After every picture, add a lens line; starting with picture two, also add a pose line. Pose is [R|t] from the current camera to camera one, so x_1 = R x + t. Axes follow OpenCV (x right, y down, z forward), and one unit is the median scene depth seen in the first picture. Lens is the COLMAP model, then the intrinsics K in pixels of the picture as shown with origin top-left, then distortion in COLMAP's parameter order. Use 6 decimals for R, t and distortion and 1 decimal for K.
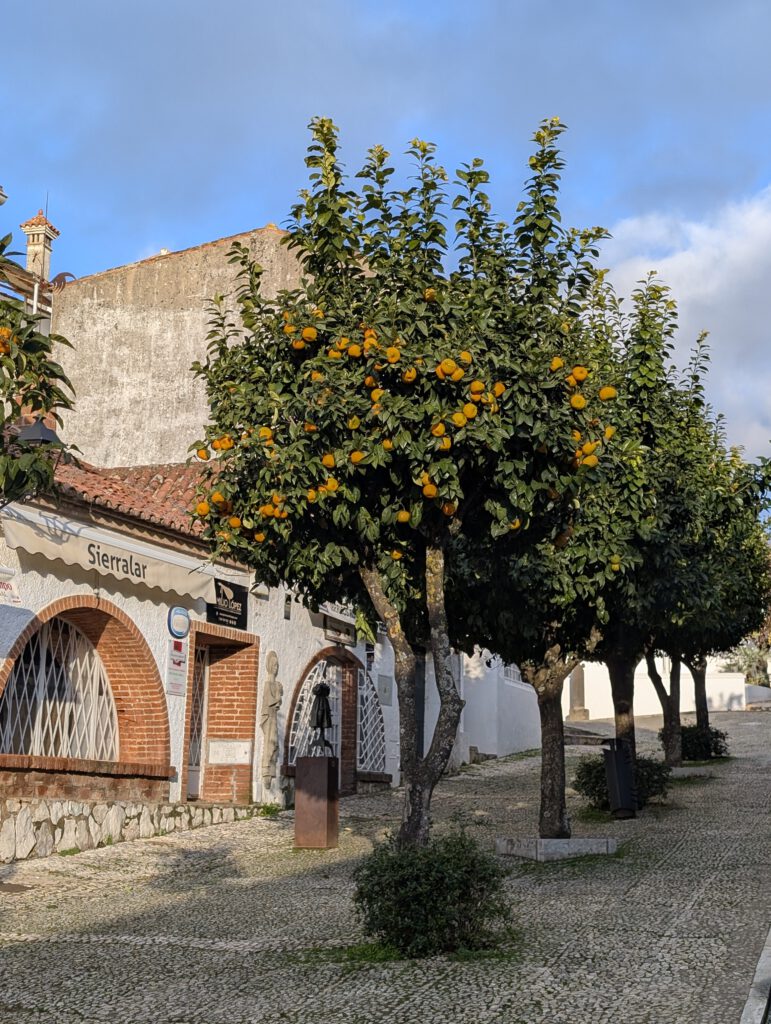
lens RADIAL K [[1818.4, 0, 385.5], [0, 1818.4, 512.0], [0, 0, 1]] dist [0.432983, -3.371099]
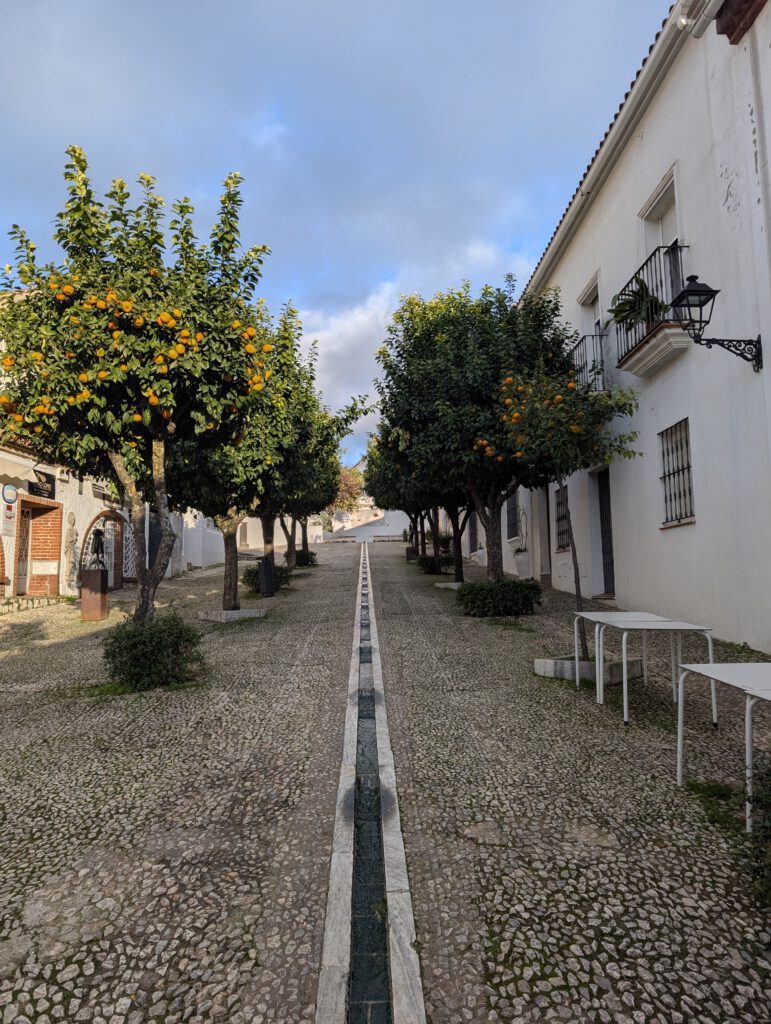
lens RADIAL K [[666.6, 0, 385.5], [0, 666.6, 512.0], [0, 0, 1]] dist [0.019917, -0.002485]
pose [[0.949984, 0.006773, 0.312225, 0.033777], [-0.023133, 0.998544, 0.048724, 0.049573], [-0.311440, -0.053510, 0.948758, 0.375109]]
